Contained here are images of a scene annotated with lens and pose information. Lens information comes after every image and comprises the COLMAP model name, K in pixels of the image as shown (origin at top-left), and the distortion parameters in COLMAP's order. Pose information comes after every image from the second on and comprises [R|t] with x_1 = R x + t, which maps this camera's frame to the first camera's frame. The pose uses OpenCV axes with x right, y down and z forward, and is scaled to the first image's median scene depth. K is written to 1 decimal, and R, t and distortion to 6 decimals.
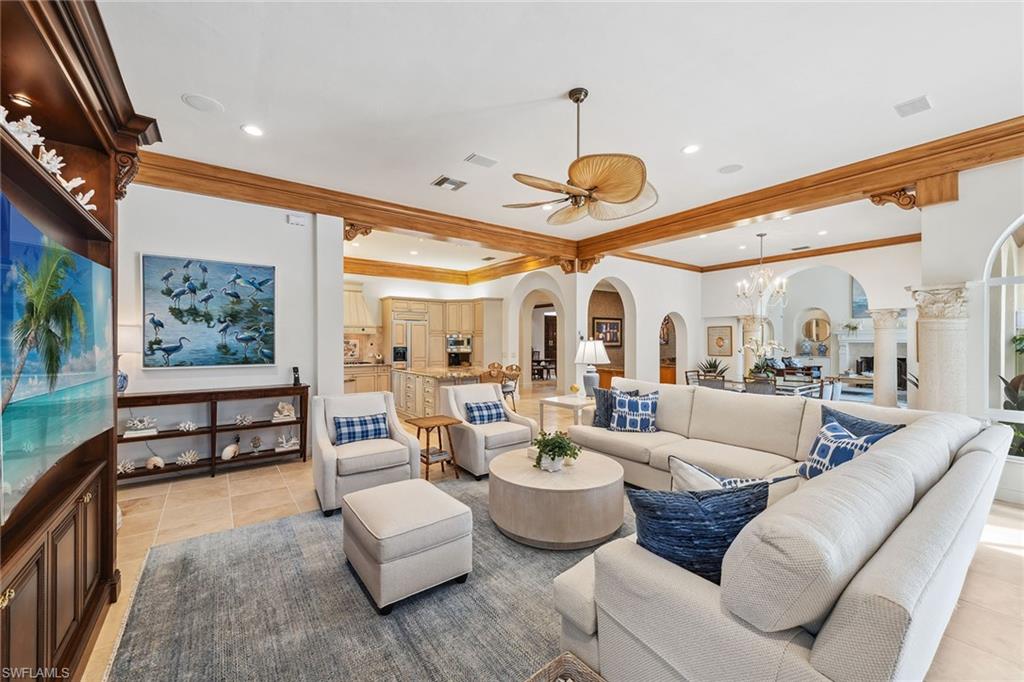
lens RADIAL K [[403.1, 0, 511.1], [0, 403.1, 342.5], [0, 0, 1]] dist [0.018219, 0.000209]
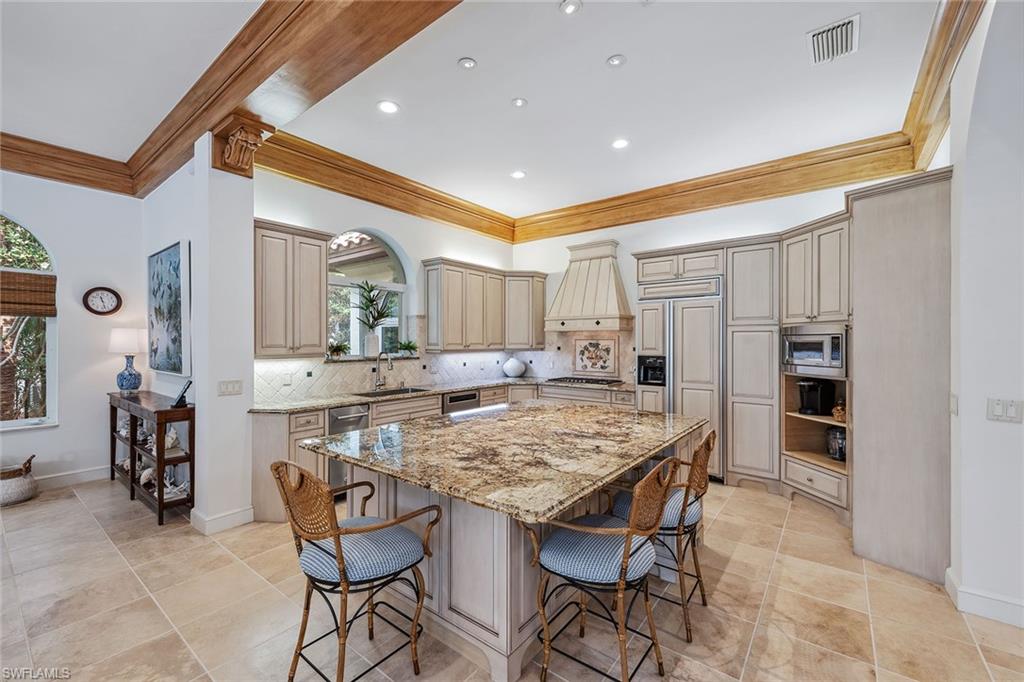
lens RADIAL K [[423.0, 0, 510.1], [0, 423.0, 343.0], [0, 0, 1]] dist [0.001237, 0.000026]
pose [[0.267140, 0.001801, -0.963656, 0.164194], [0.004608, 0.999984, 0.003147, -0.006198], [0.963647, -0.005282, 0.267127, 0.699423]]
